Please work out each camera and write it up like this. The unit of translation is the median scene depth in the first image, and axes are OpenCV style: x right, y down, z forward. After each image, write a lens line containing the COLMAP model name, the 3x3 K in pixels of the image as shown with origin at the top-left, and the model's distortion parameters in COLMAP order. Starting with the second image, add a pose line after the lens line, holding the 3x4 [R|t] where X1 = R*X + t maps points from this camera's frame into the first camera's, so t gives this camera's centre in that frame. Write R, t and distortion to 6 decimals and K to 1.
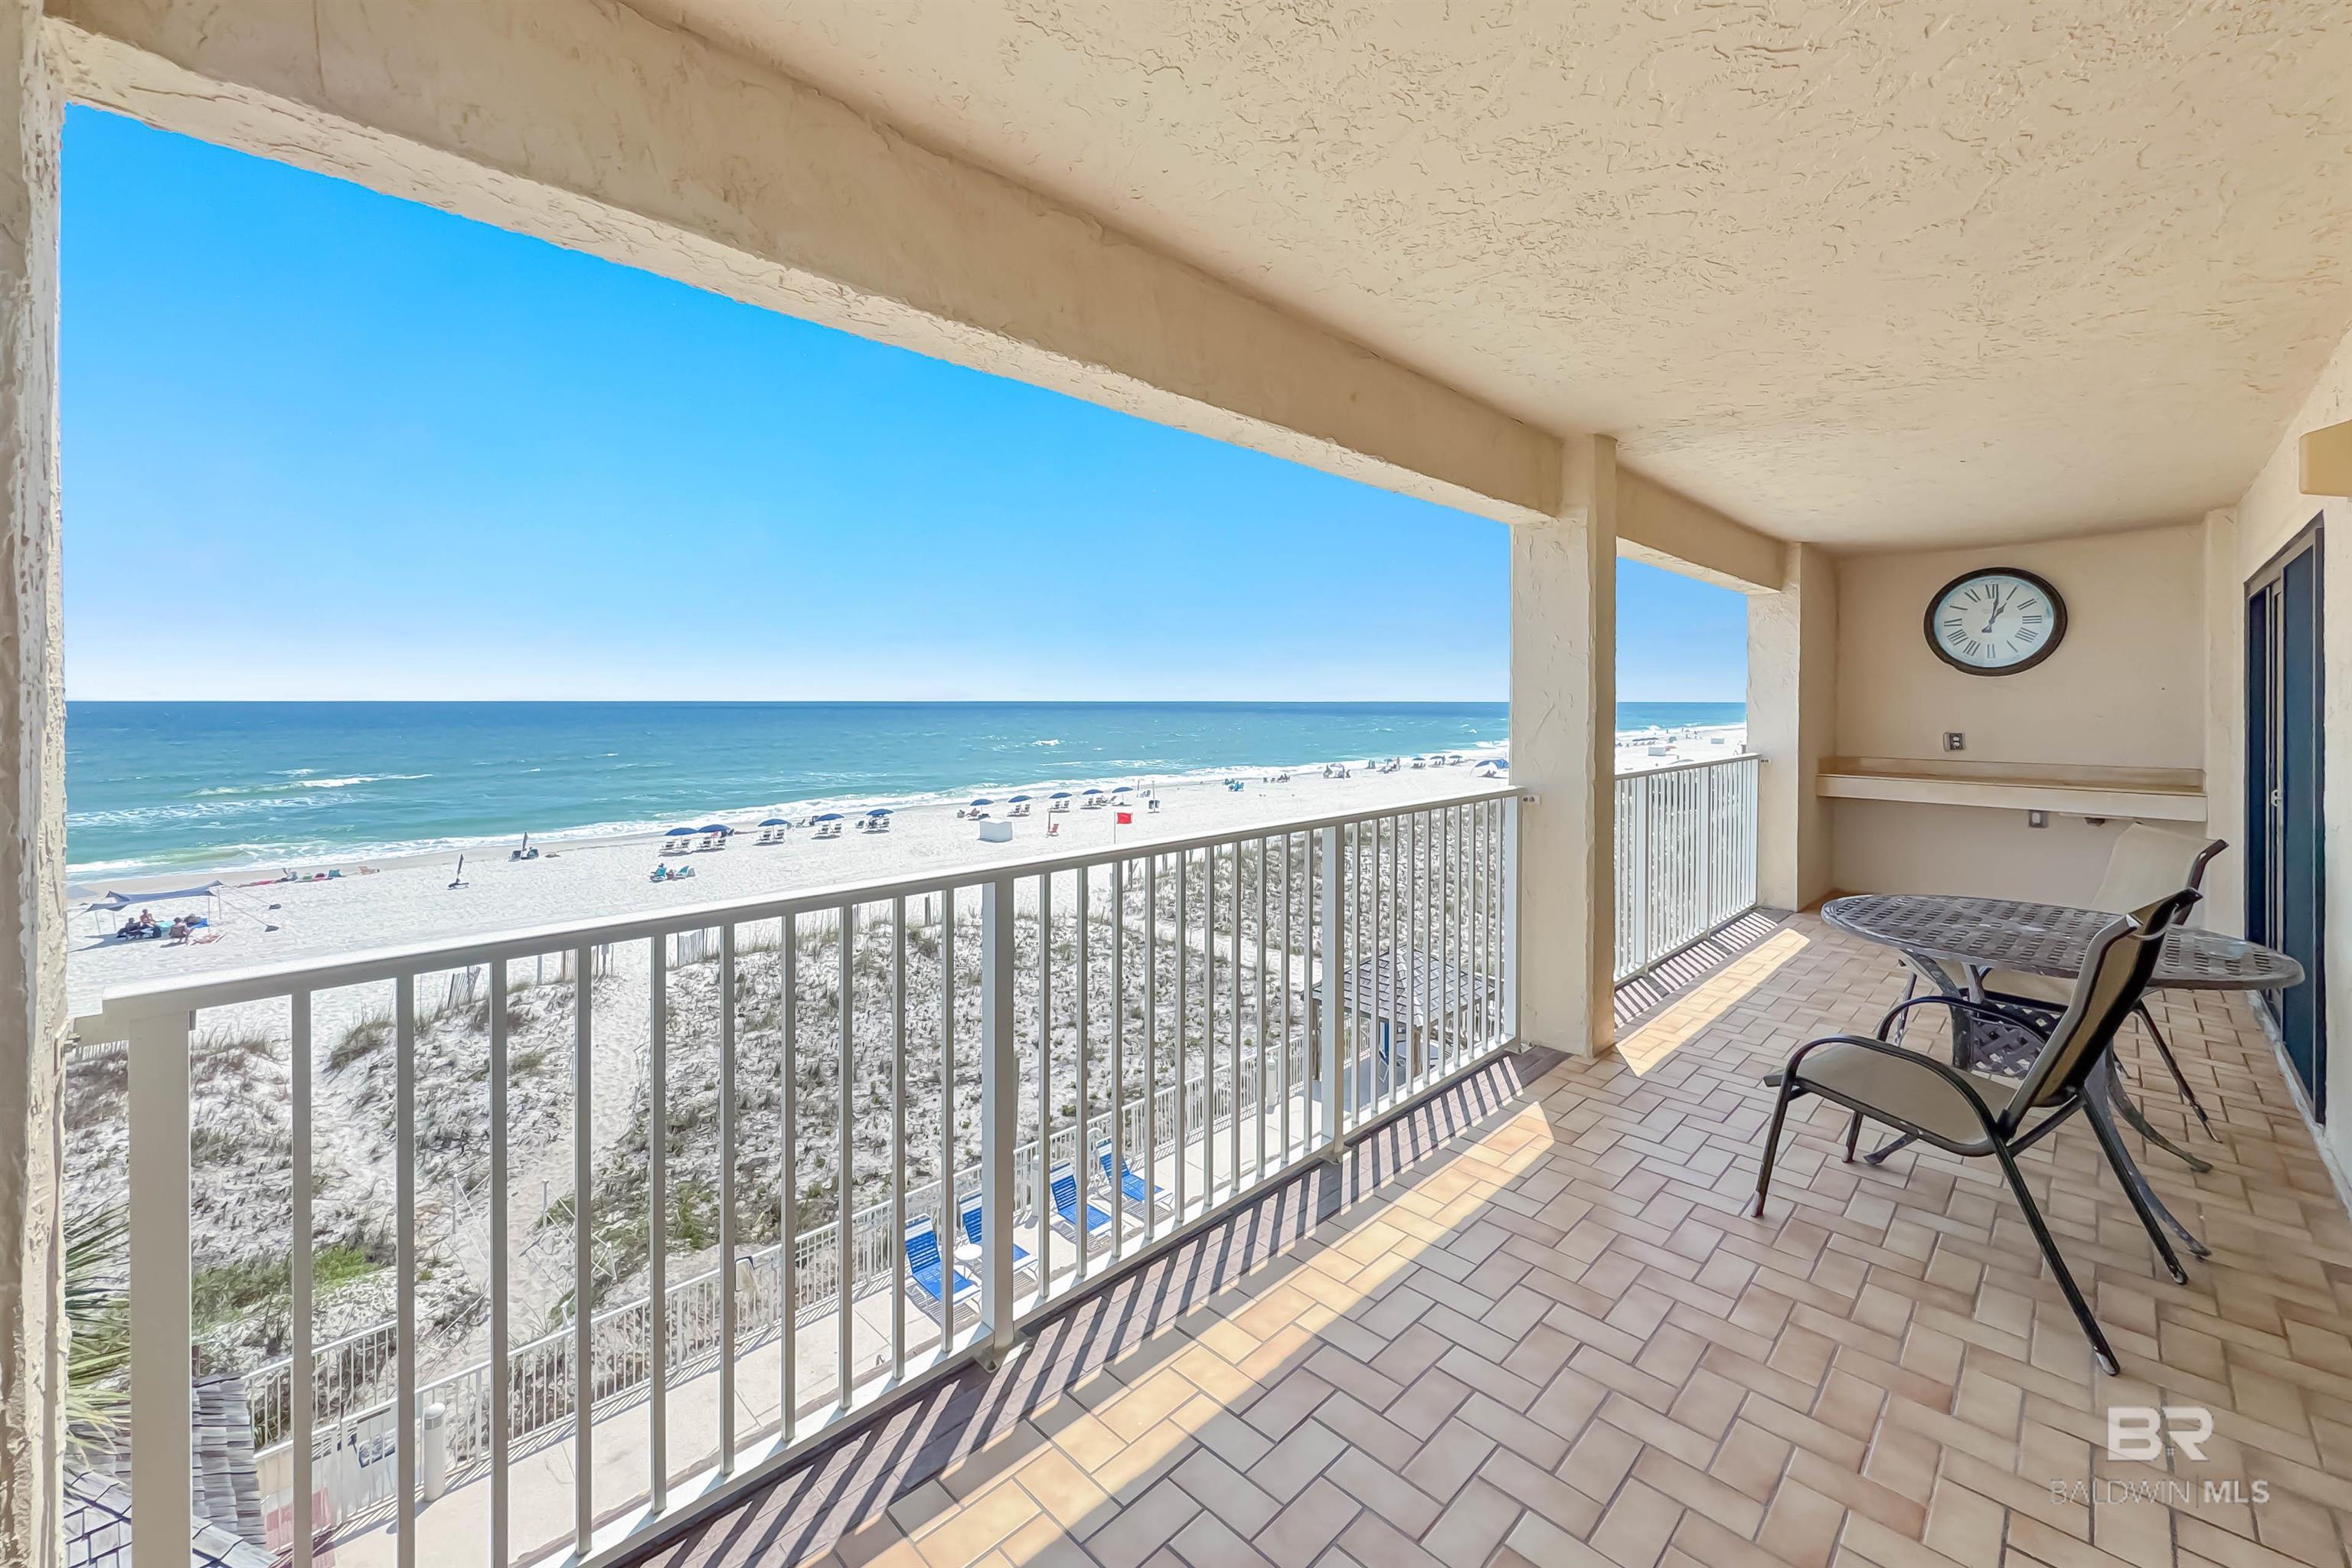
lens RADIAL K [[934.7, 0, 1174.7], [0, 934.7, 702.0], [0, 0, 1]] dist [-0.002173, 0.000332]
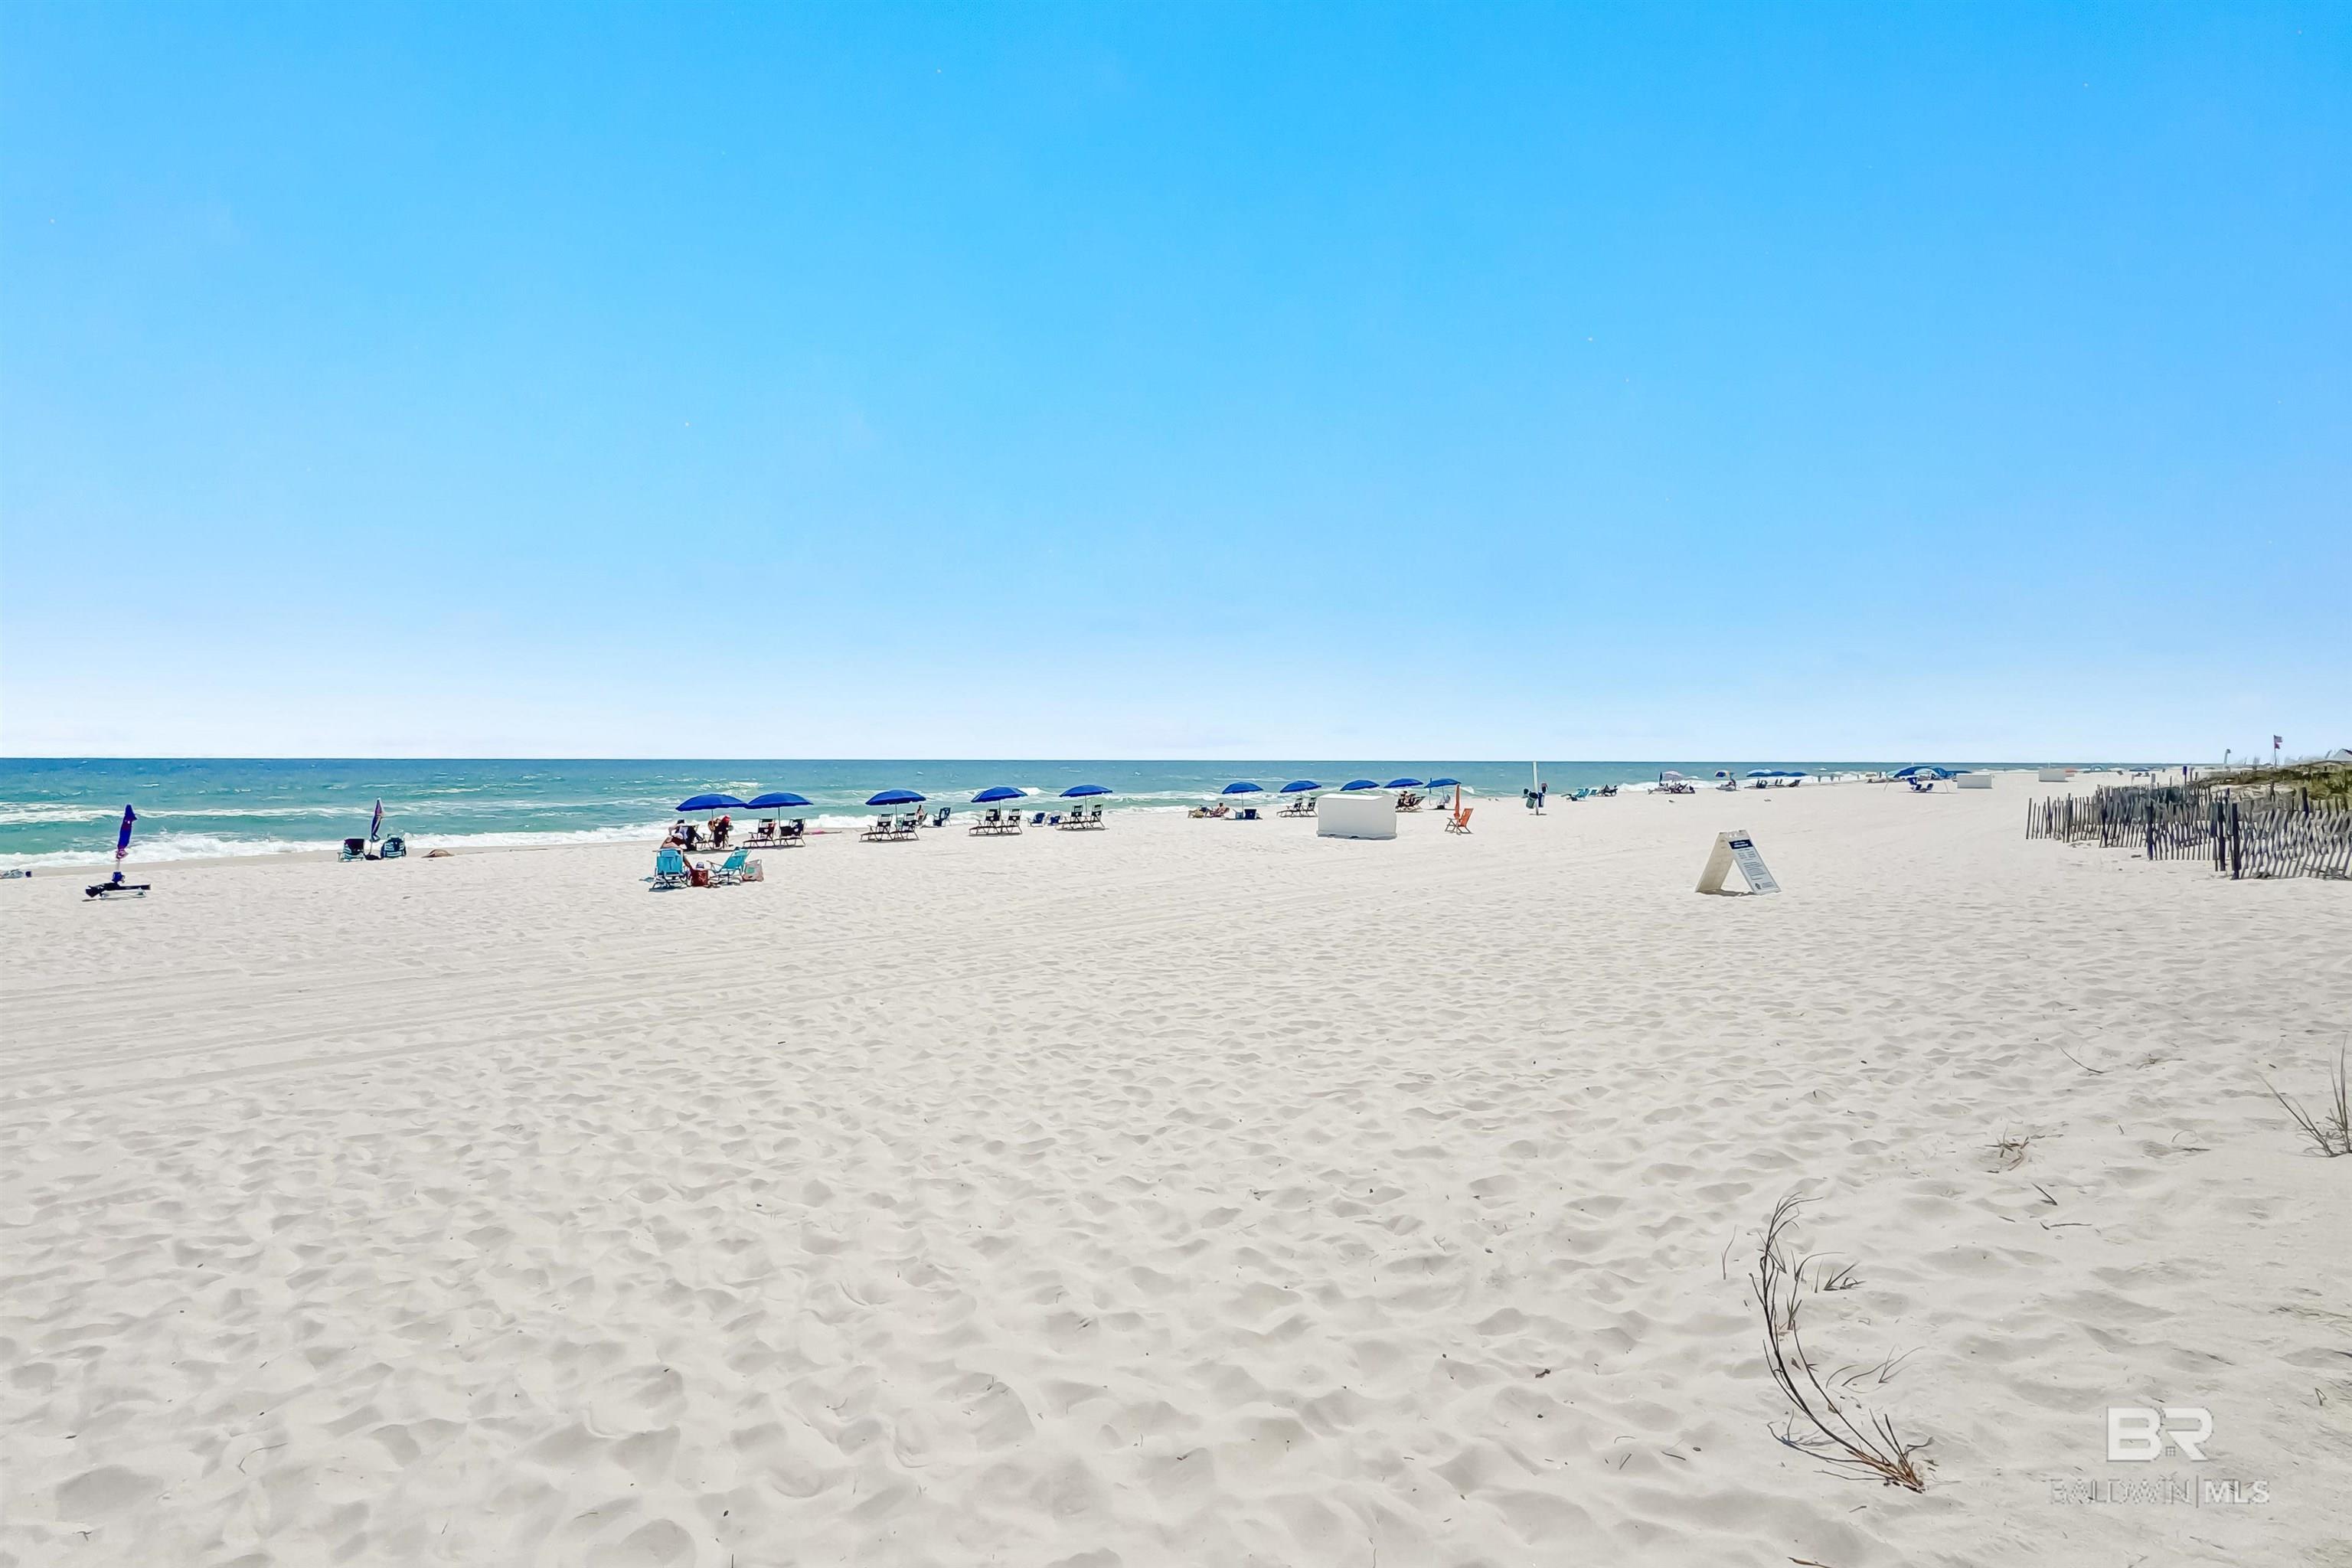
lens RADIAL K [[1016.7, 0, 1155.4], [0, 1016.7, 784.0], [0, 0, 1]] dist [0.006645, -0.002242]
pose [[0.998900, 0.004264, -0.046703, -1.155760], [-0.003499, 0.999859, 0.016445, 0.482254], [0.046767, -0.016263, 0.998773, 2.055429]]
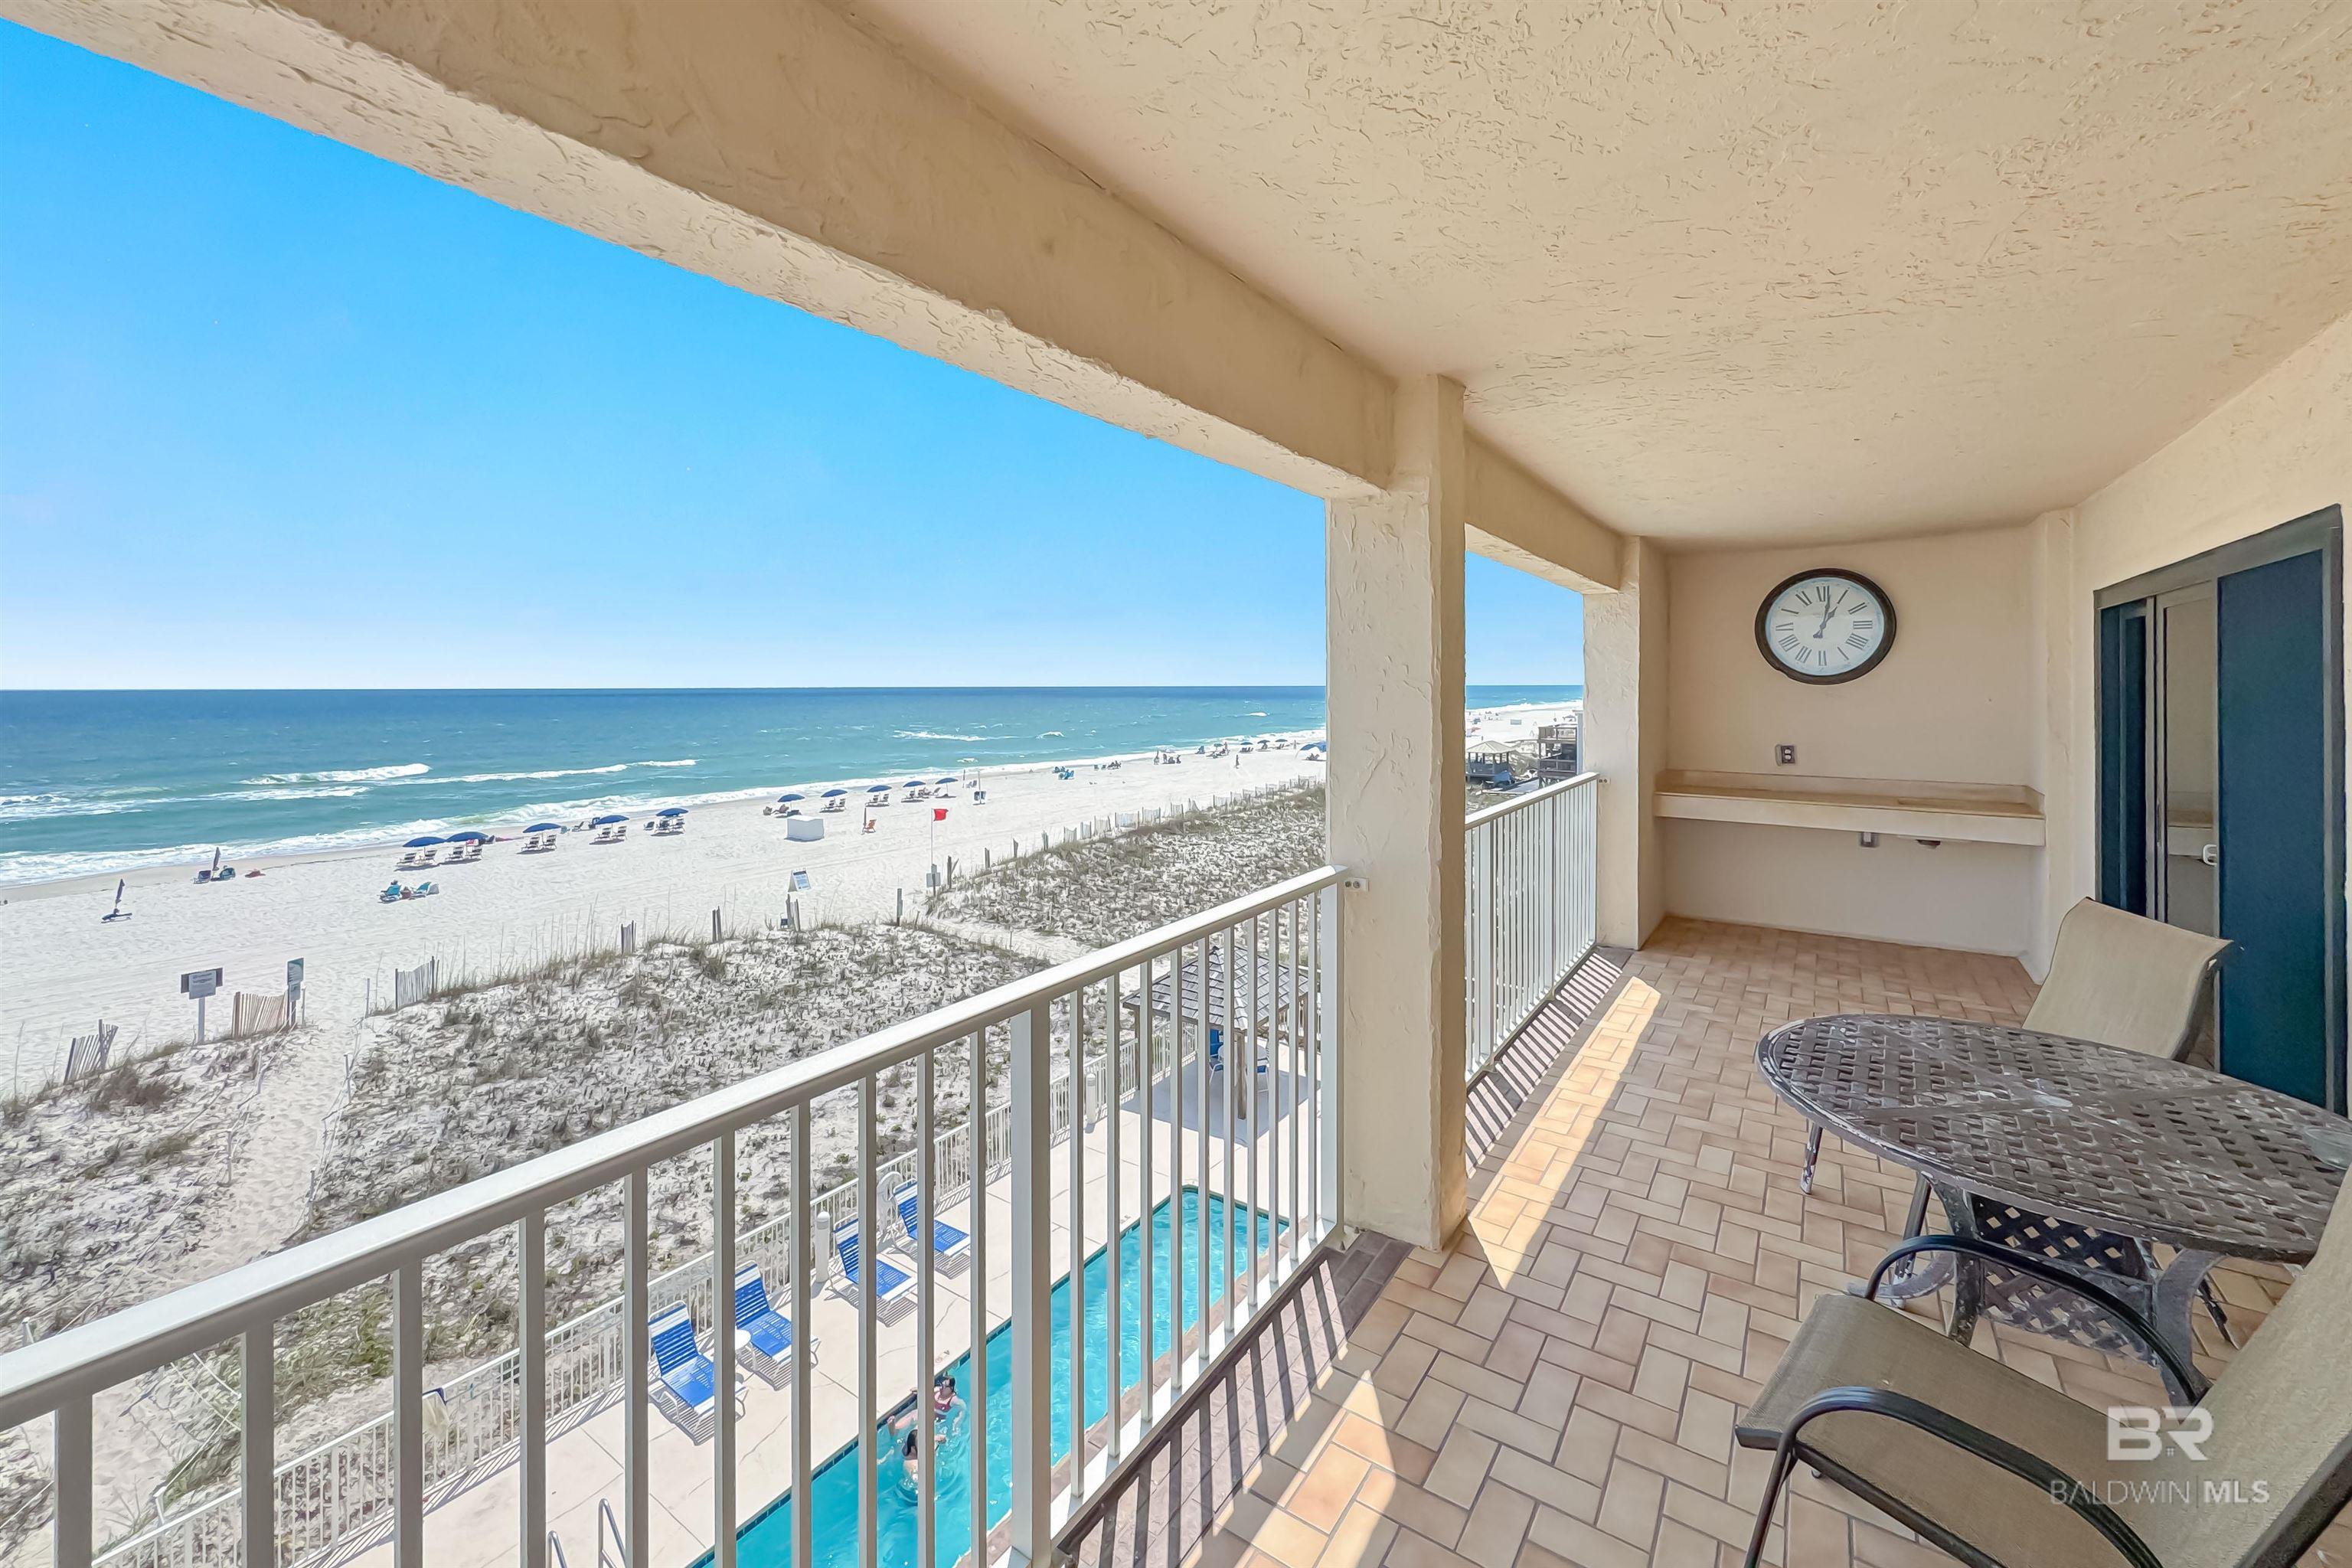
lens RADIAL K [[934.7, 0, 1172.7], [0, 934.7, 679.9], [0, 0, 1]] dist [-0.002173, 0.000332]
pose [[0.984563, -0.002925, 0.175004, 0.027858], [0.004247, 0.999965, -0.007180, -0.011017], [-0.174977, 0.007813, 0.984542, 0.074811]]
